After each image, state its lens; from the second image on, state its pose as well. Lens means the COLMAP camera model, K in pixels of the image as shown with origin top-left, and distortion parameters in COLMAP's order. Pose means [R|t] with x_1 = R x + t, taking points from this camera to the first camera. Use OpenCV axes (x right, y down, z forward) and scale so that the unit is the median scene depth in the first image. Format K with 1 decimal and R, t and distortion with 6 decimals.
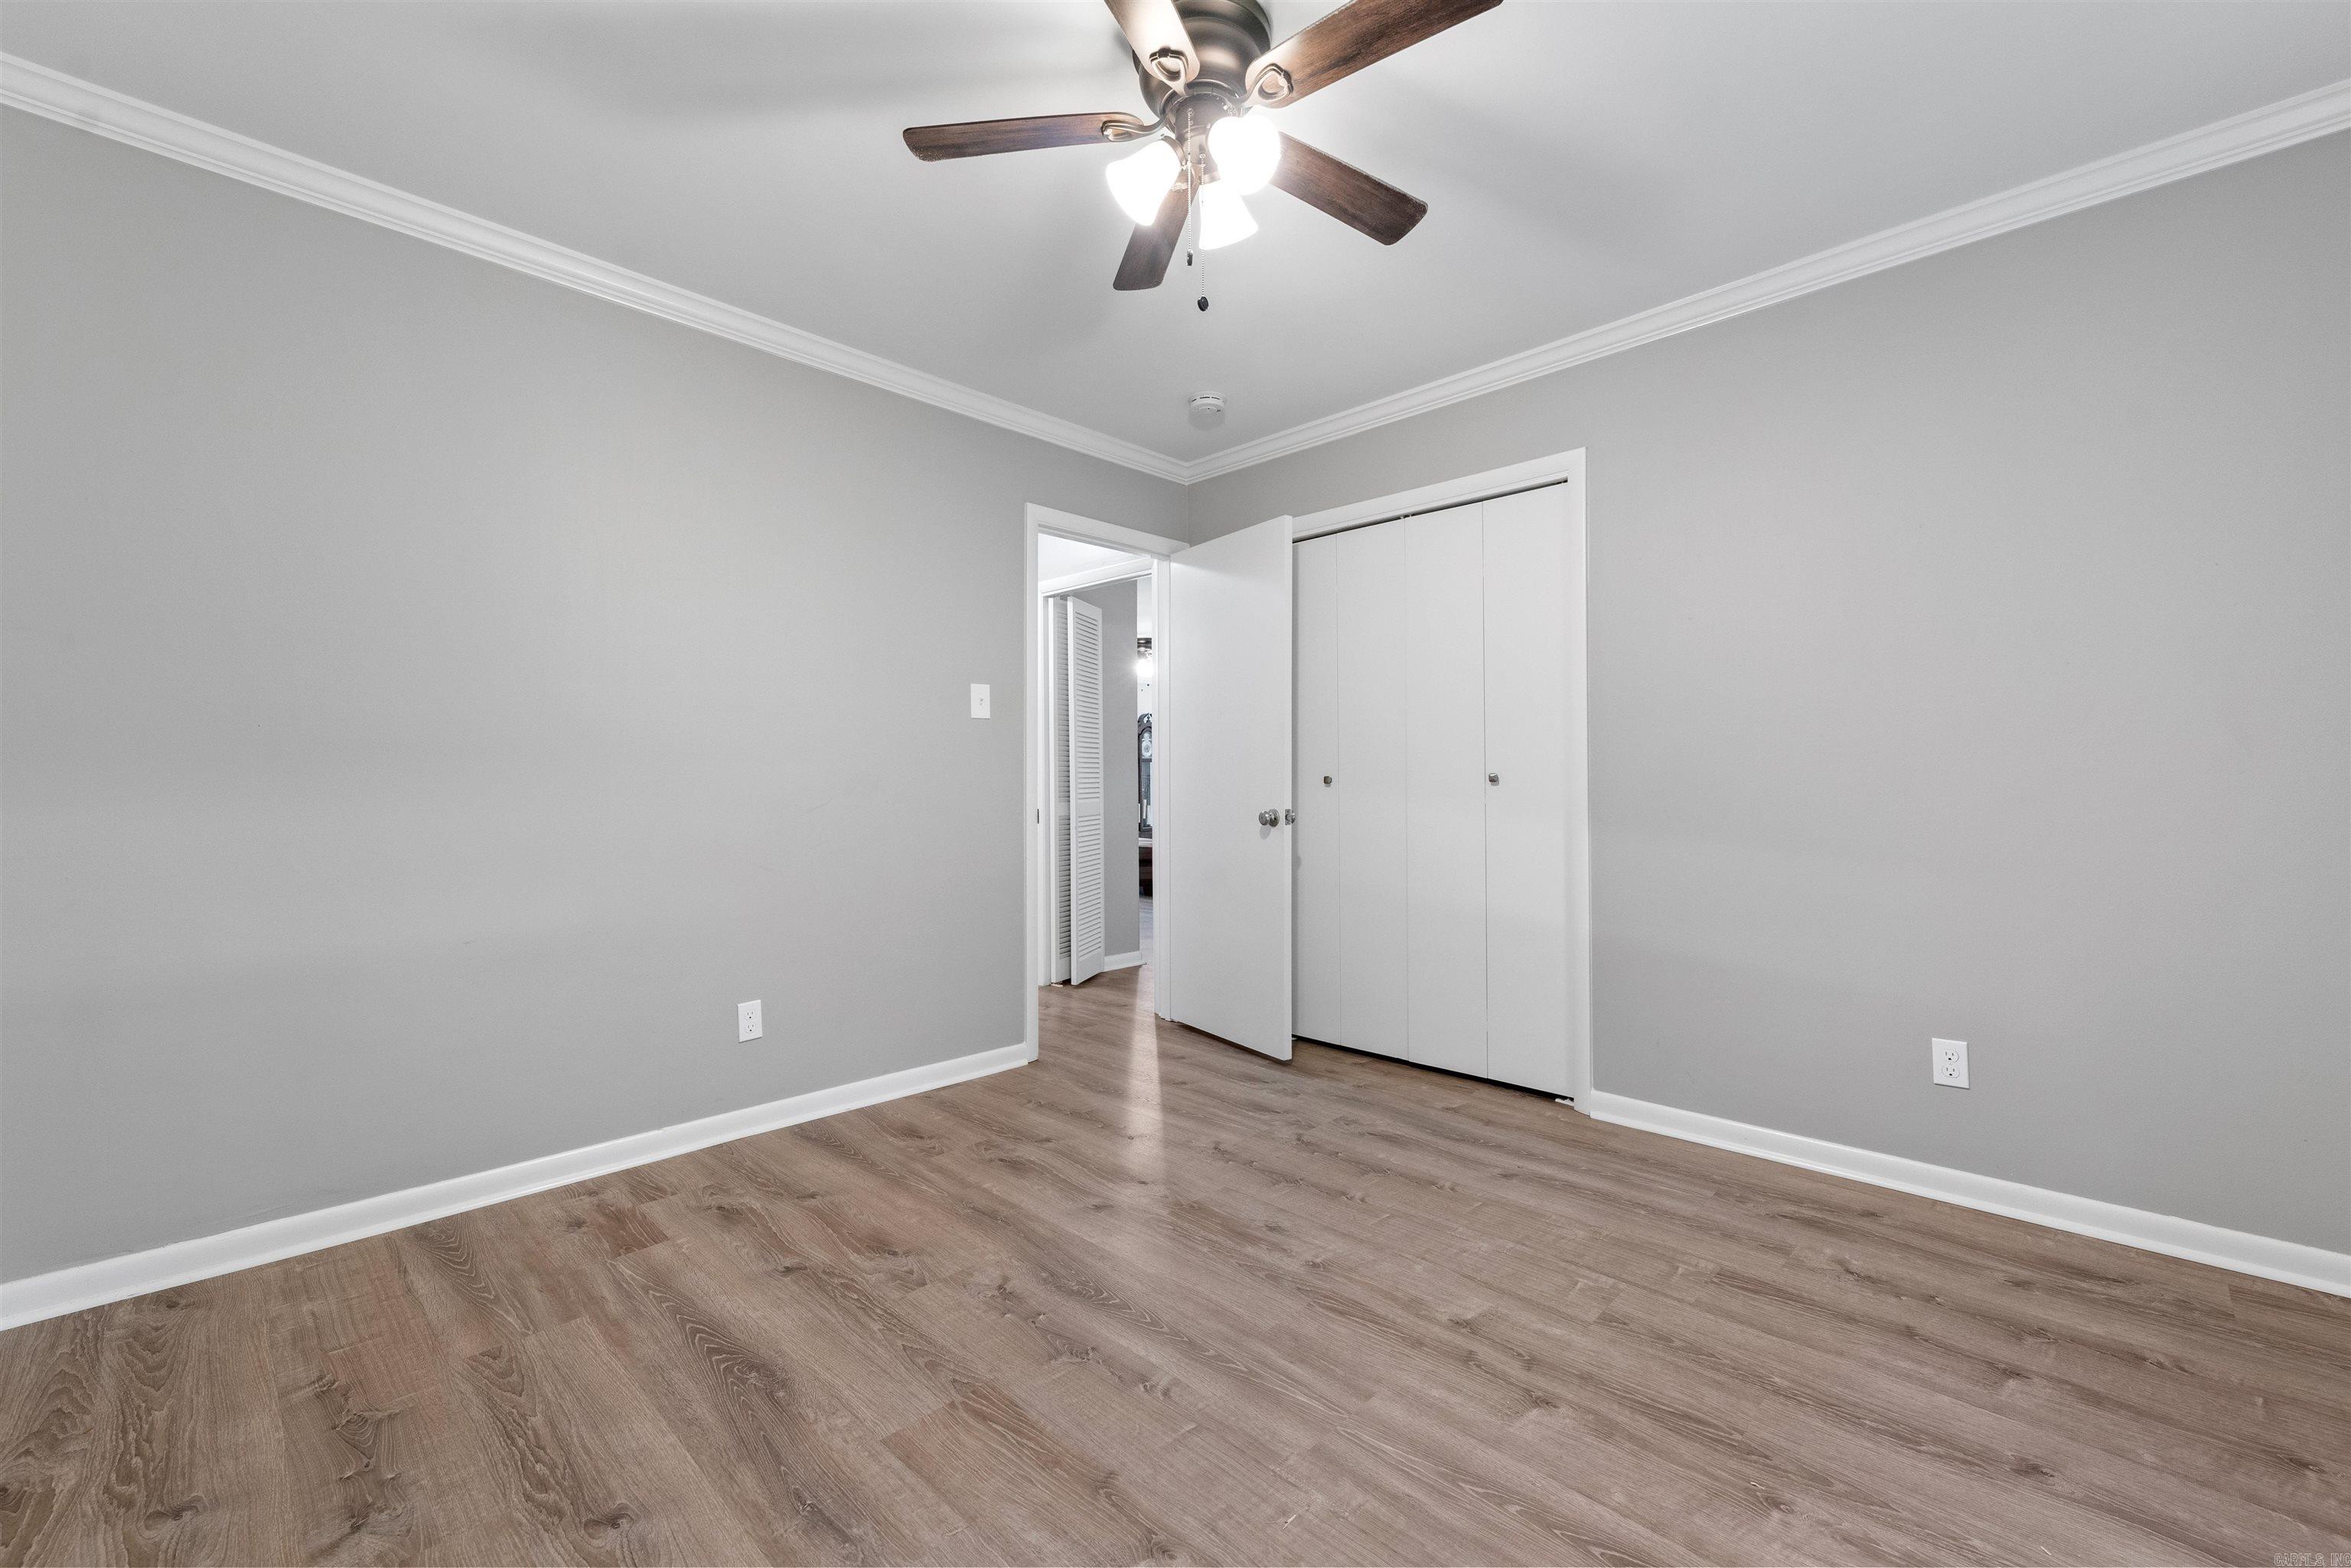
lens RADIAL K [[960.3, 0, 1169.5], [0, 960.3, 771.8], [0, 0, 1]] dist [0.002948, -0.001942]
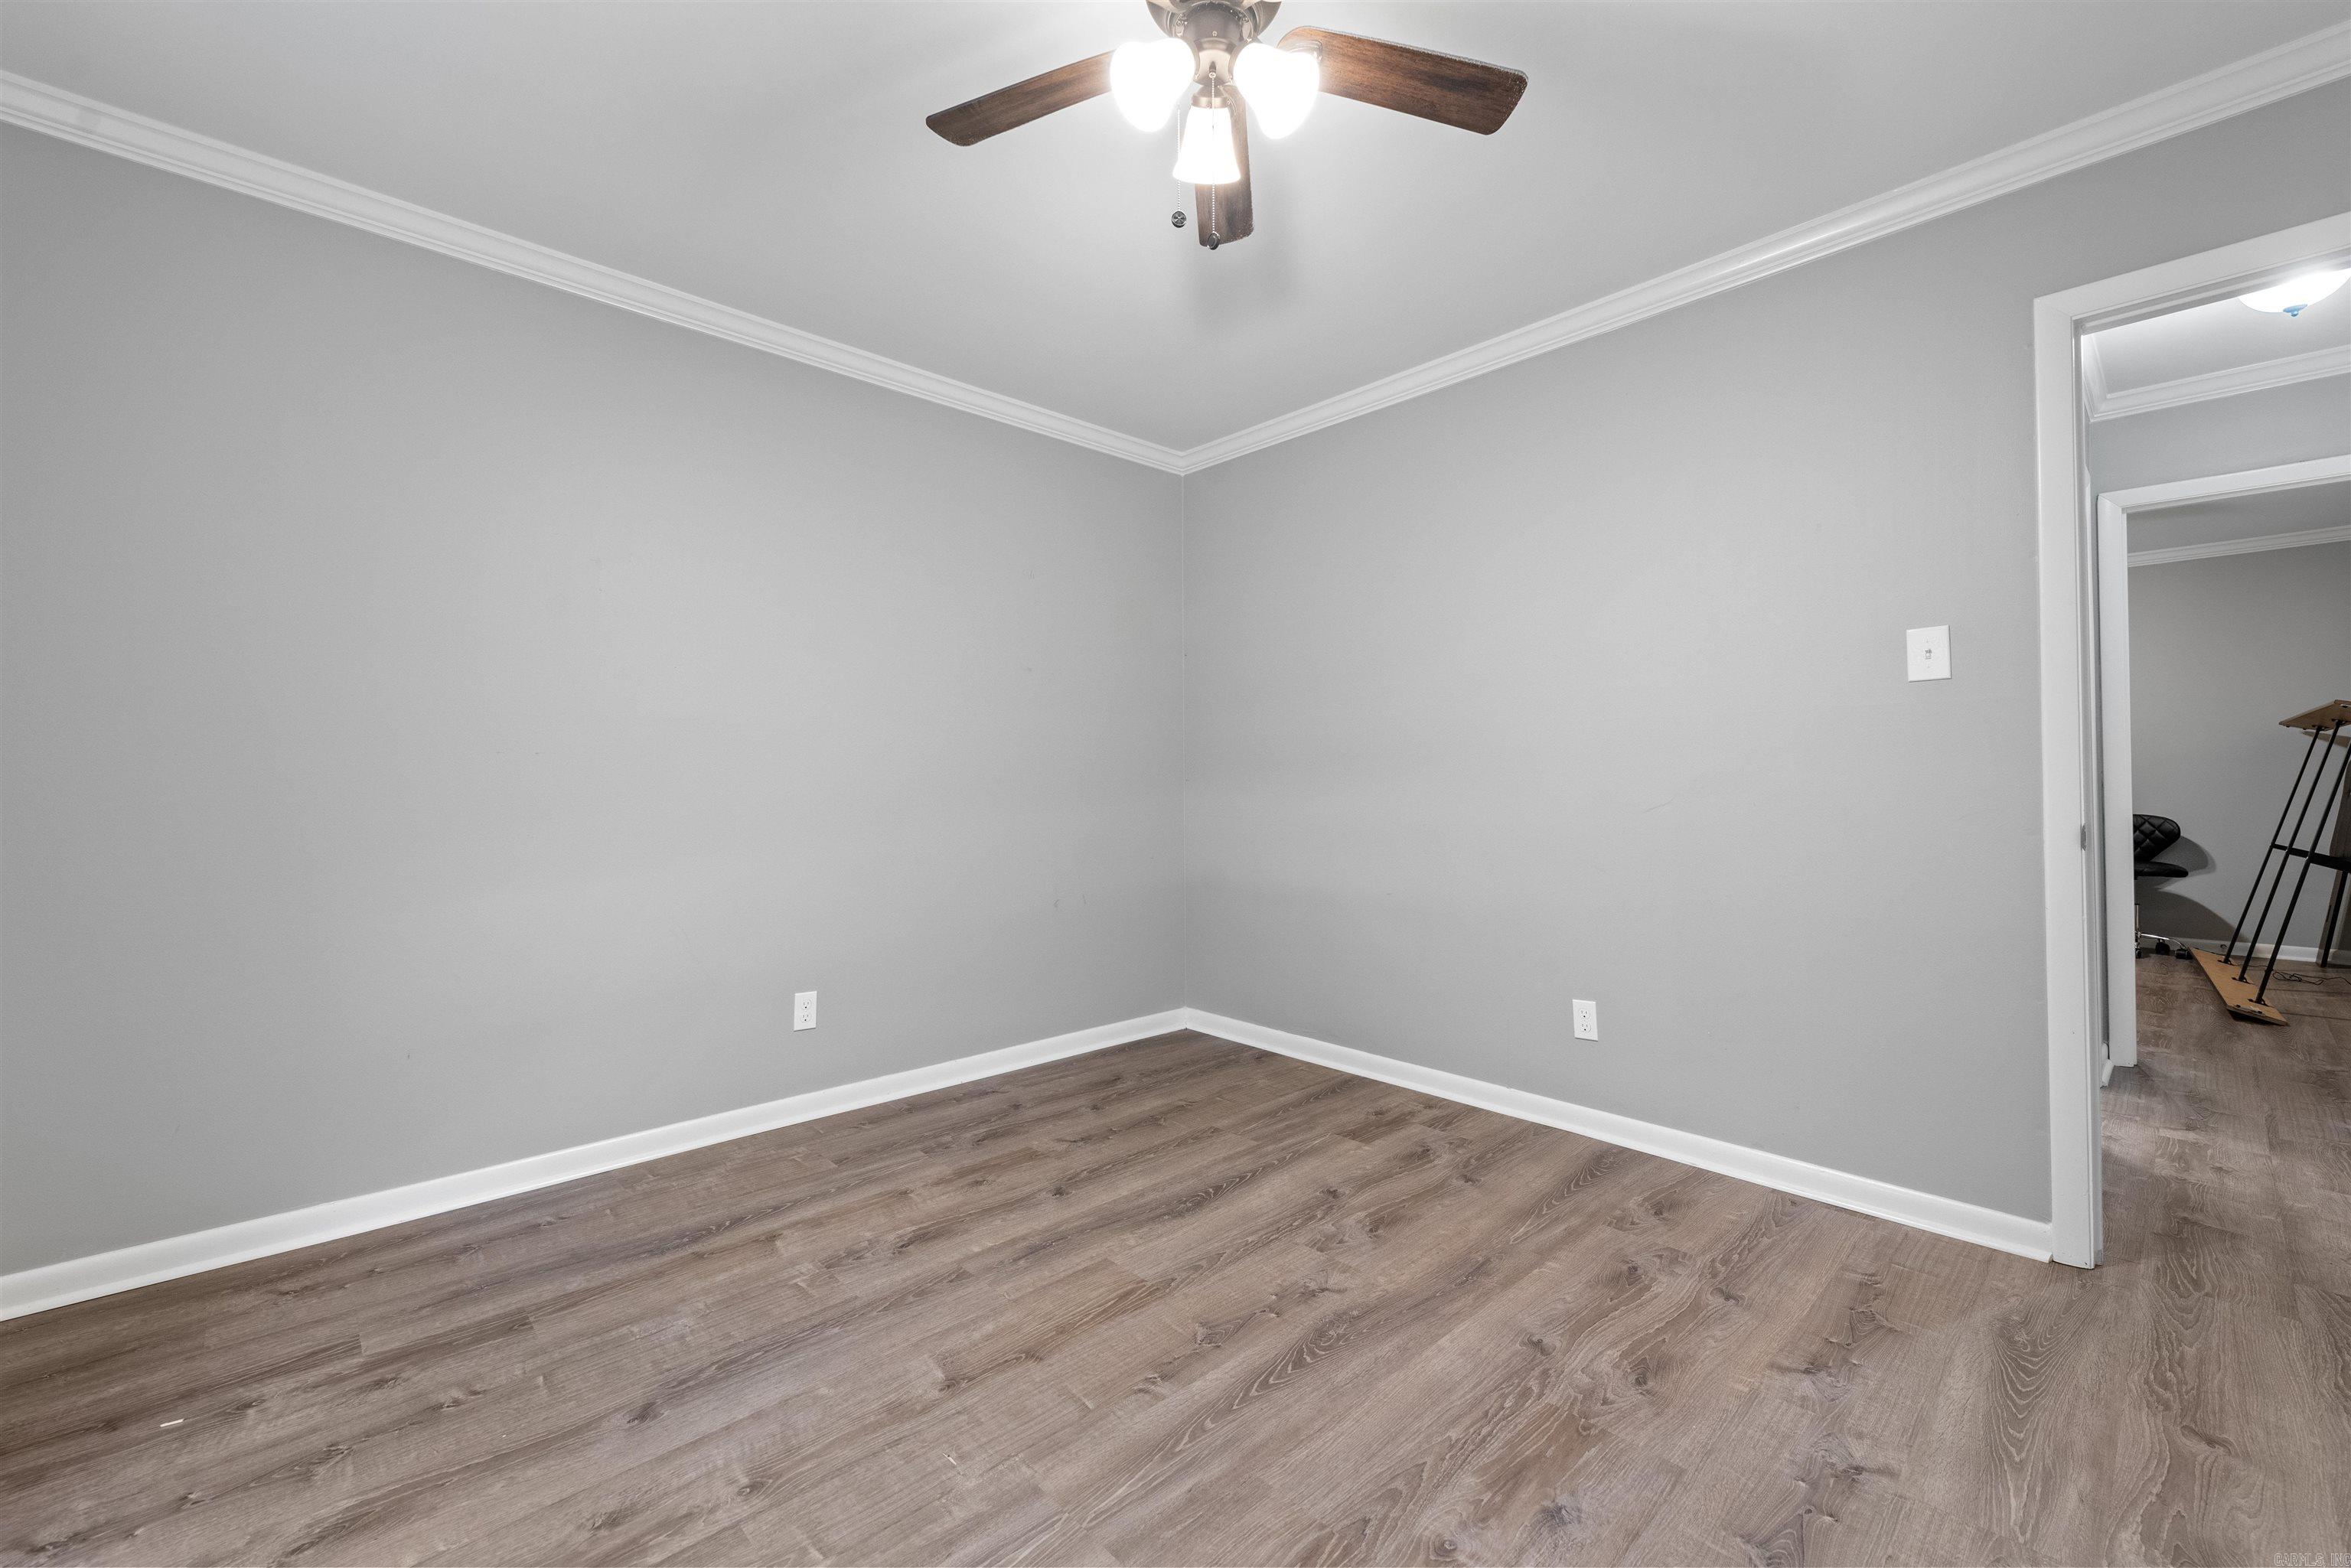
lens RADIAL K [[960.3, 0, 1173.5], [0, 960.3, 785.3], [0, 0, 1]] dist [0.002948, -0.001942]
pose [[-0.051416, 0.005401, -0.998663, 0.816688], [0.015509, 0.999869, 0.004609, 0.008973], [0.998557, -0.015251, -0.051493, 0.900583]]
